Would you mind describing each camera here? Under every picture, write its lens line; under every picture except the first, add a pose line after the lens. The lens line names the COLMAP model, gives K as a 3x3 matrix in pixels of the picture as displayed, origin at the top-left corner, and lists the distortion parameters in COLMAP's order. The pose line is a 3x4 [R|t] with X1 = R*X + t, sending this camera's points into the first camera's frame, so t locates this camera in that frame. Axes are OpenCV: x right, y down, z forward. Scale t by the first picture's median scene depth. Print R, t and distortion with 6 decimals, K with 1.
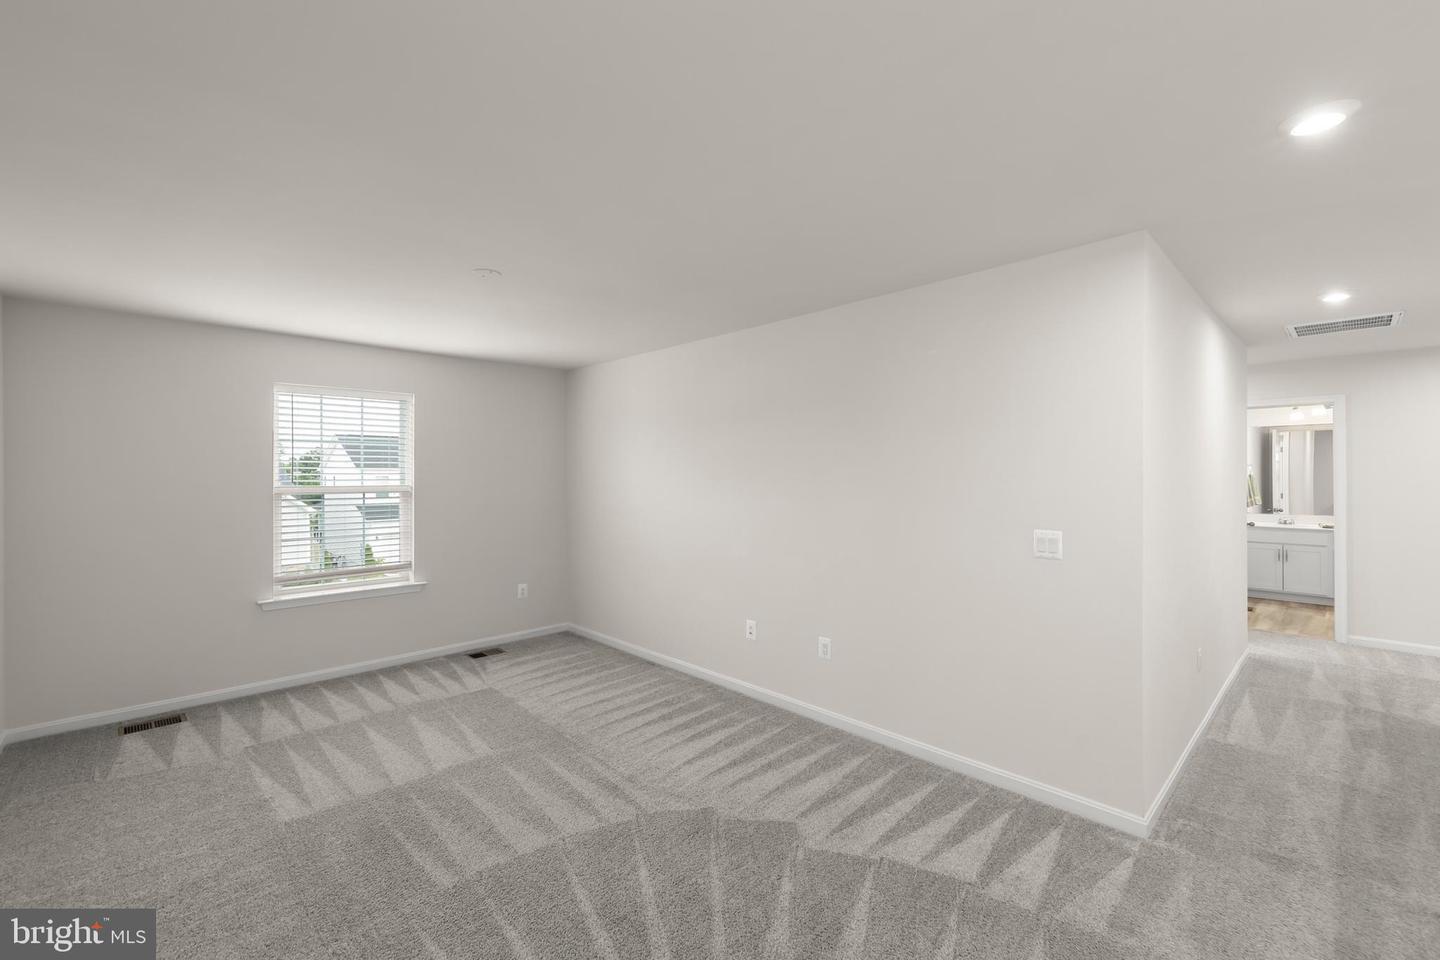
lens RADIAL K [[595.9, 0, 721.1], [0, 595.9, 473.7], [0, 0, 1]] dist [0.001788, 0.000989]
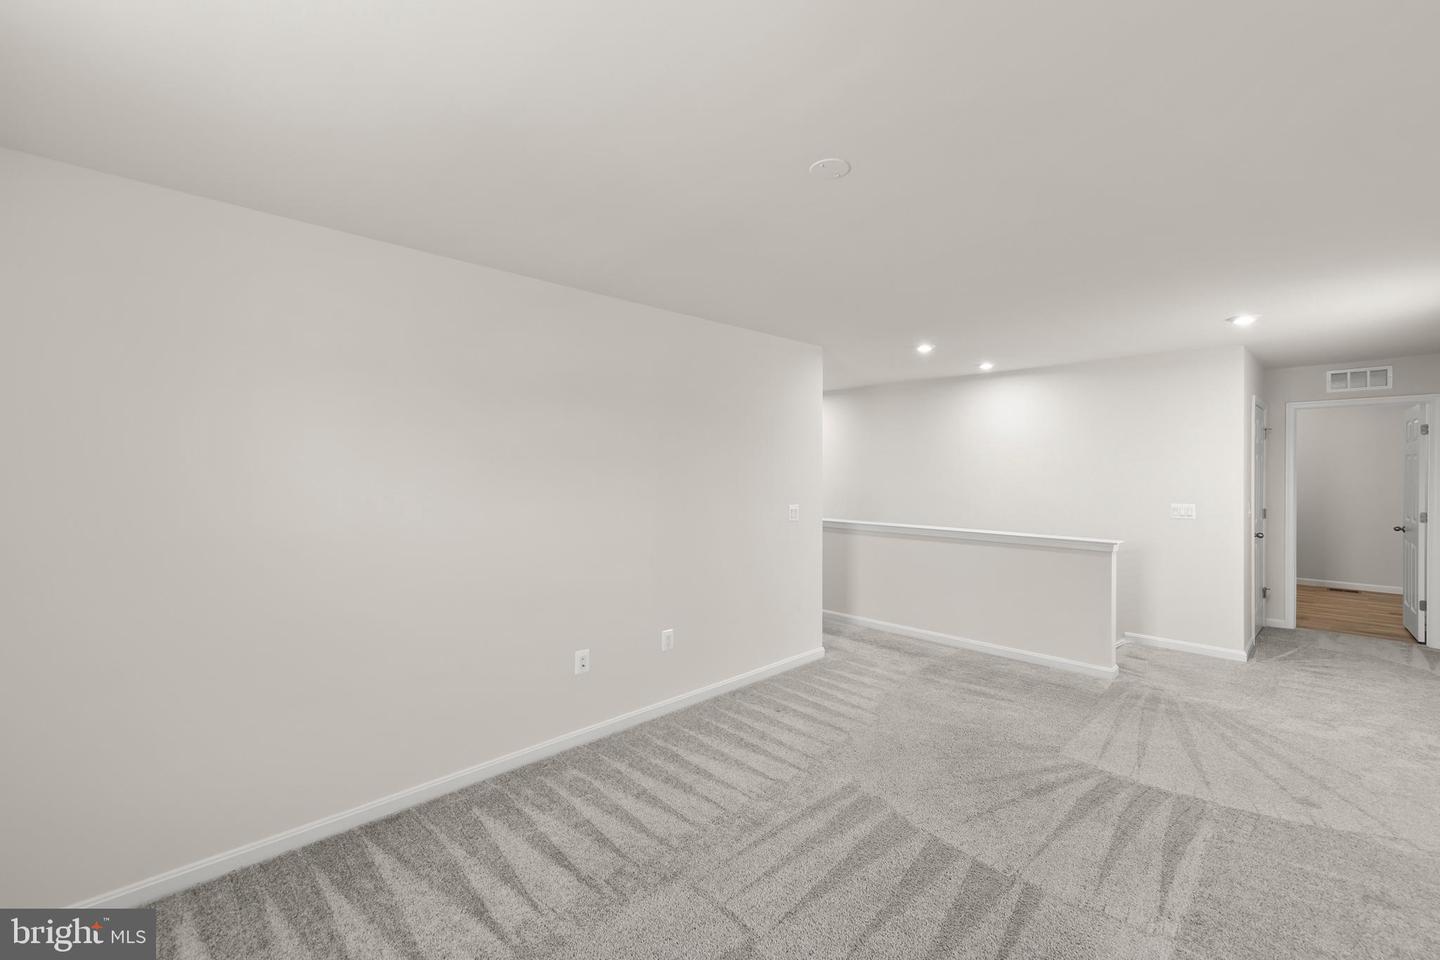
lens RADIAL K [[595.9, 0, 719.8], [0, 595.9, 474.0], [0, 0, 1]] dist [0.001788, 0.000989]
pose [[0.007324, -0.000710, 0.999973, -0.846929], [0.000692, 1.000000, 0.000705, 0.004698], [-0.999973, 0.000687, 0.007325, 0.894396]]
